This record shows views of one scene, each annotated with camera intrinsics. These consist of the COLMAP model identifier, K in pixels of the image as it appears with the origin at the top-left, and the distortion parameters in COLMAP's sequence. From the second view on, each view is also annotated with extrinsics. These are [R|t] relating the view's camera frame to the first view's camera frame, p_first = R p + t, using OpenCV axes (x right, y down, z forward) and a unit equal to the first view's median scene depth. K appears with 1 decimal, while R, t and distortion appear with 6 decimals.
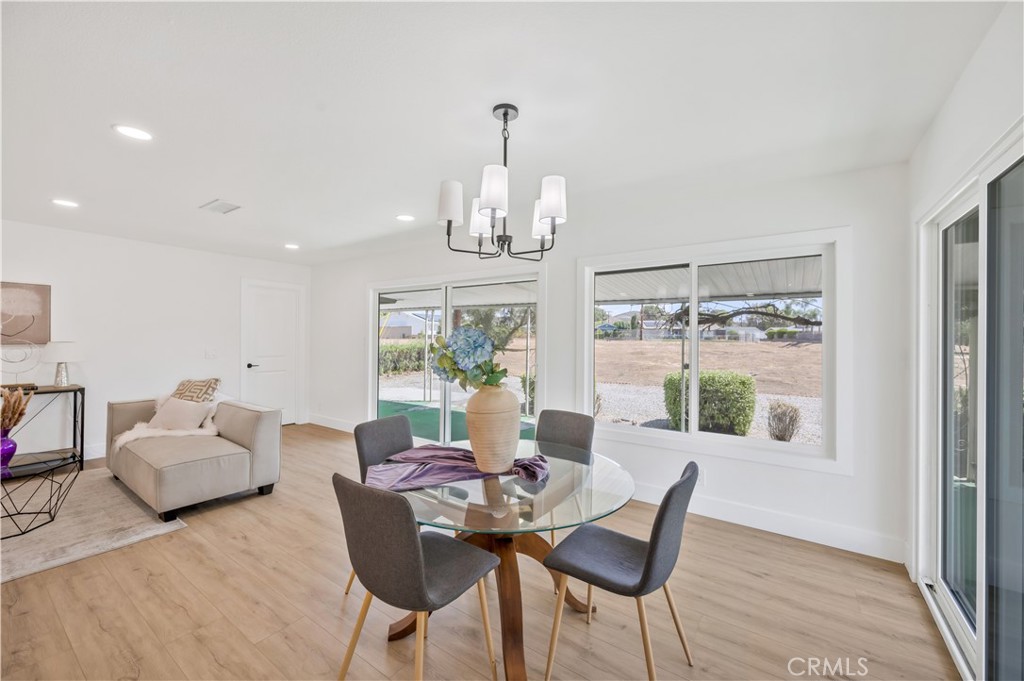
lens RADIAL K [[420.0, 0, 509.0], [0, 420.0, 332.3], [0, 0, 1]] dist [-0.000136, 0.000378]
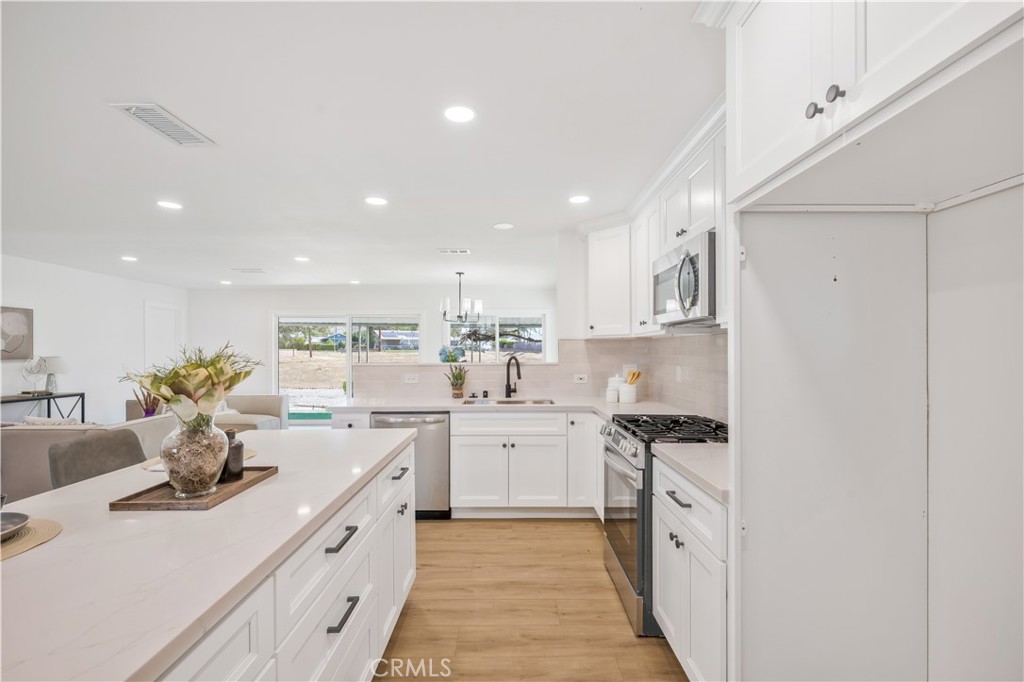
lens RADIAL K [[469.0, 0, 511.9], [0, 469.0, 345.1], [0, 0, 1]] dist [0.001906, 0.000103]
pose [[0.819268, -0.004862, 0.573390, -0.748938], [0.002083, 0.999983, 0.005503, -0.015165], [-0.573407, -0.003314, 0.819264, -0.893226]]
